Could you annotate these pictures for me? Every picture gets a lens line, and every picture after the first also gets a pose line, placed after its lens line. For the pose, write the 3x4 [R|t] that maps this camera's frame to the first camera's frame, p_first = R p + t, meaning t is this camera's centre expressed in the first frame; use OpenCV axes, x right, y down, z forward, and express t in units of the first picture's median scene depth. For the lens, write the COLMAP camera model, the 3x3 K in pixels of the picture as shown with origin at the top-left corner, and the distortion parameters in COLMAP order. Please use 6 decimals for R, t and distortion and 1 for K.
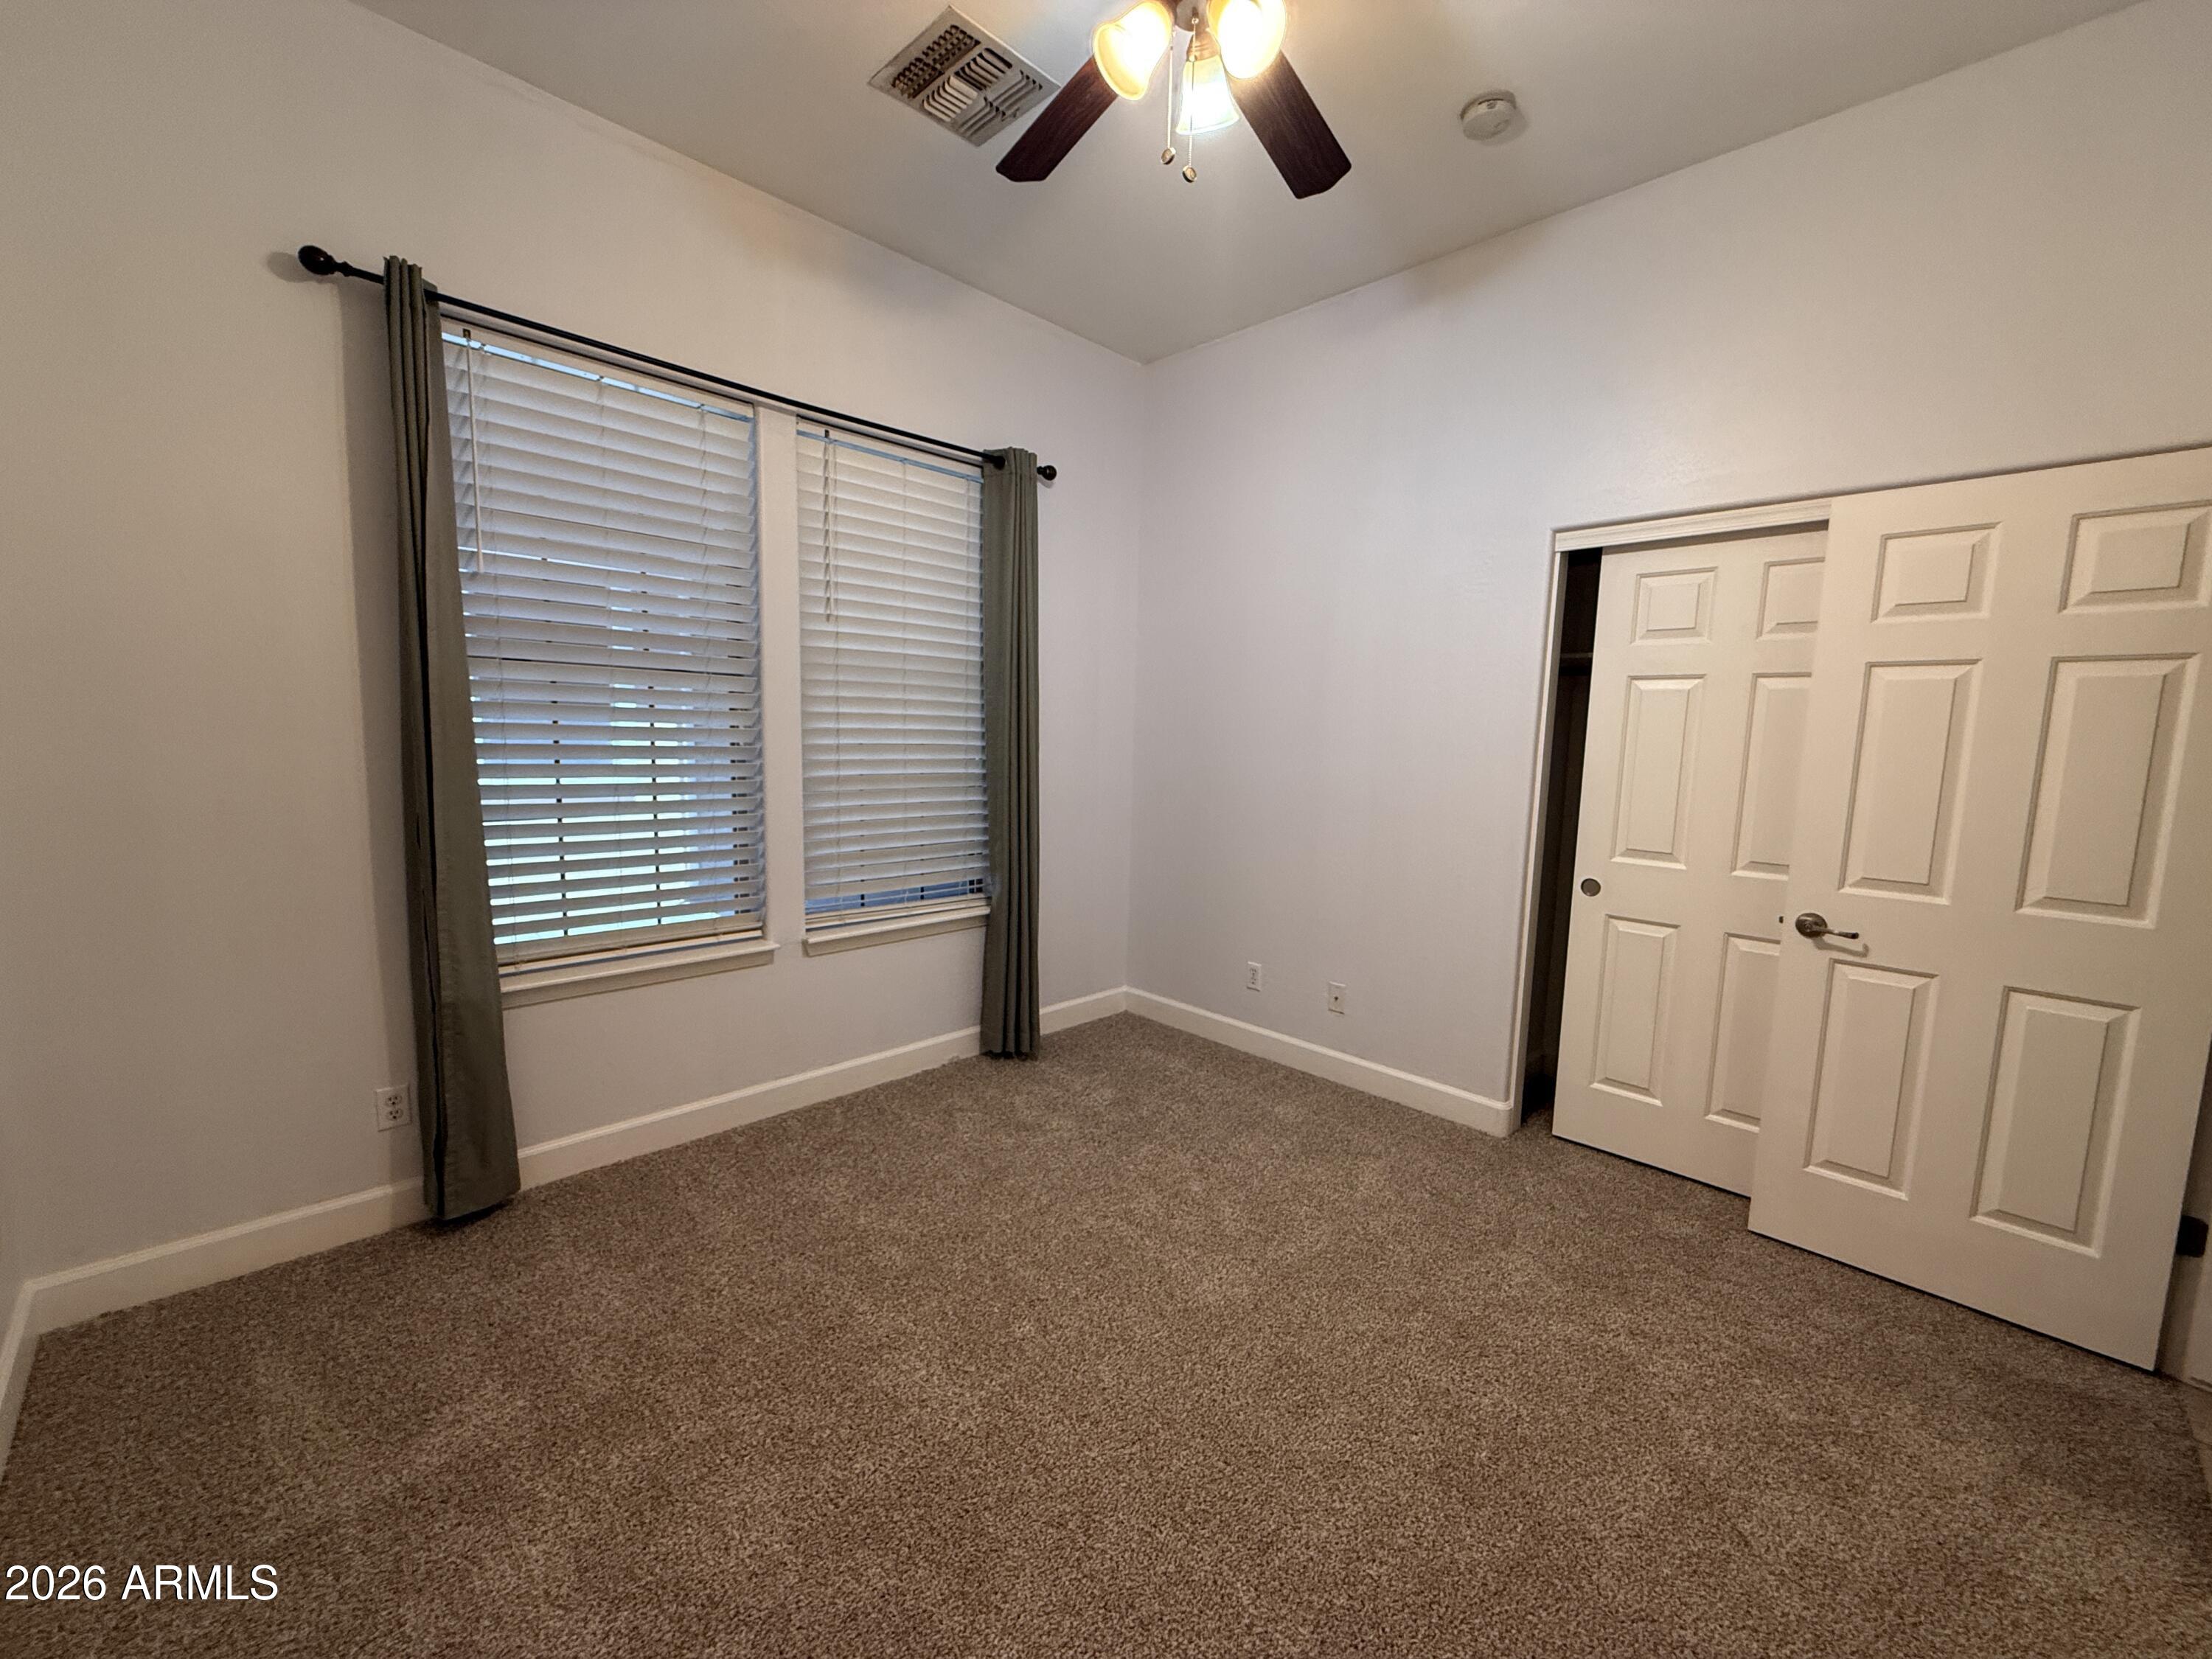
lens RADIAL K [[885.1, 0, 1101.1], [0, 885.1, 830.6], [0, 0, 1]] dist [-0.001387, 0.000528]
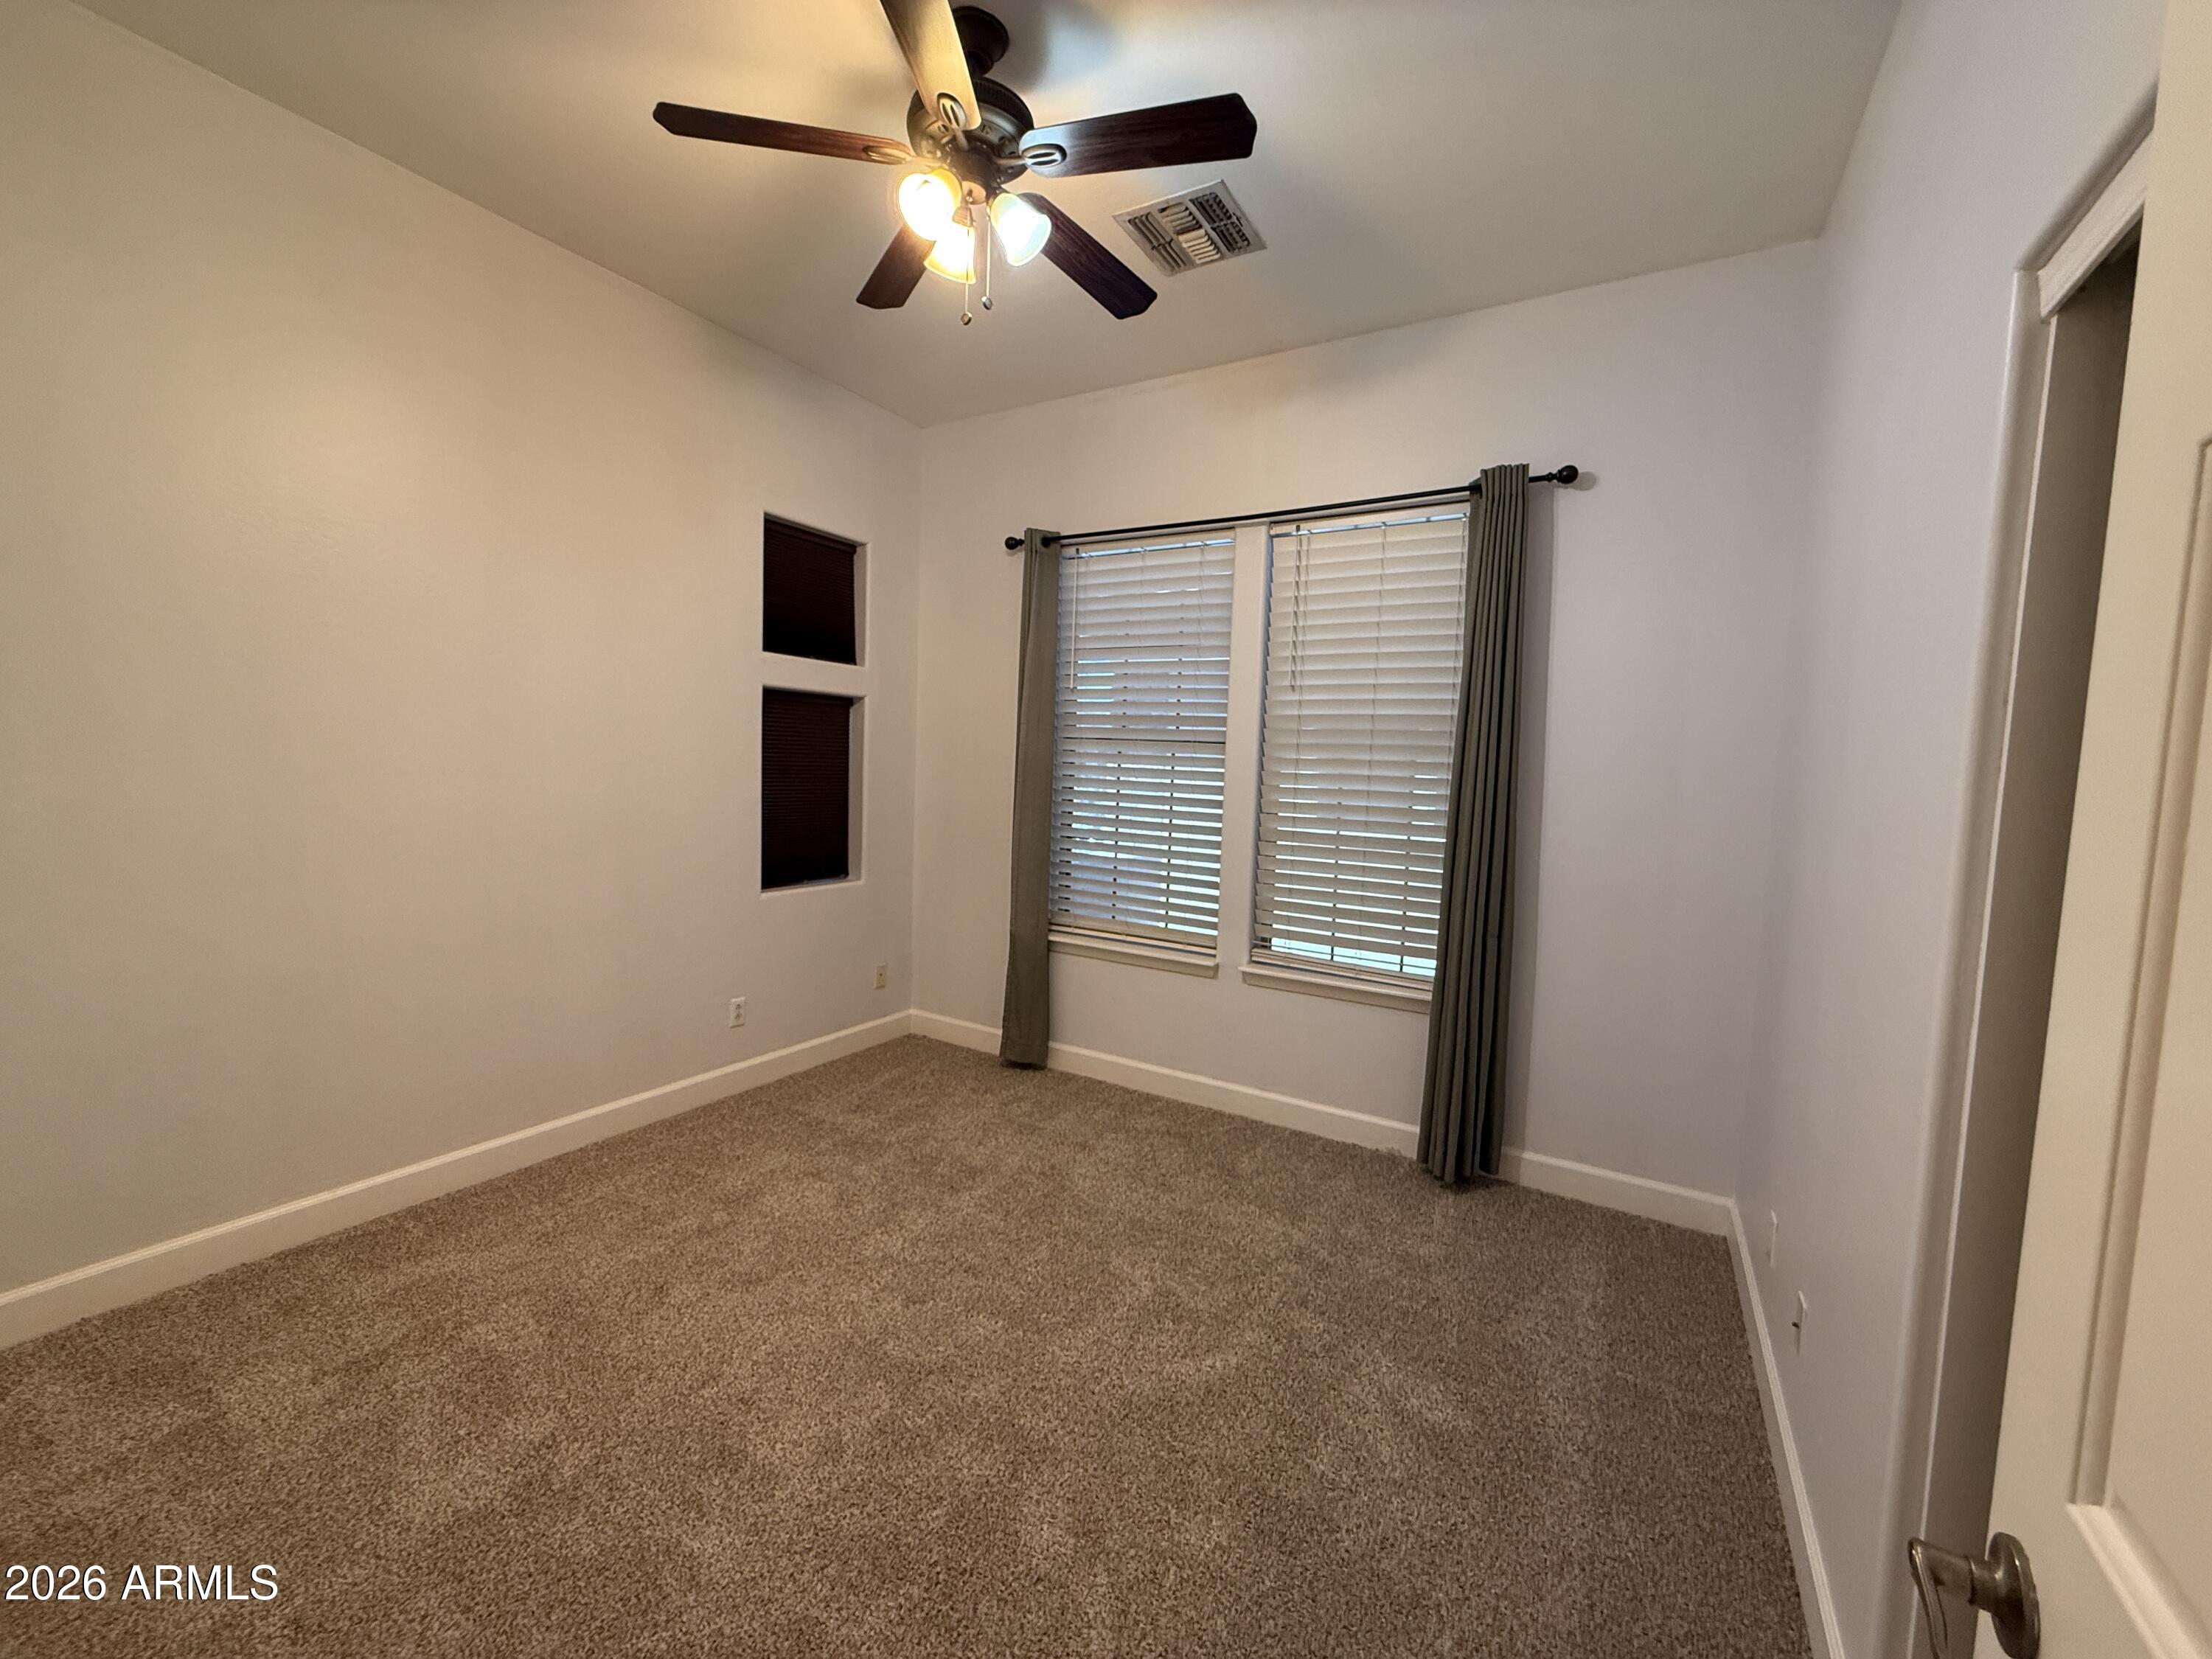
lens RADIAL K [[885.1, 0, 1100.6], [0, 885.1, 825.6], [0, 0, 1]] dist [-0.001387, 0.000528]
pose [[0.247178, 0.052604, -0.967541, 0.739881], [-0.142293, 0.989671, 0.017455, -0.054791], [0.958465, 0.133360, 0.252110, 0.518020]]
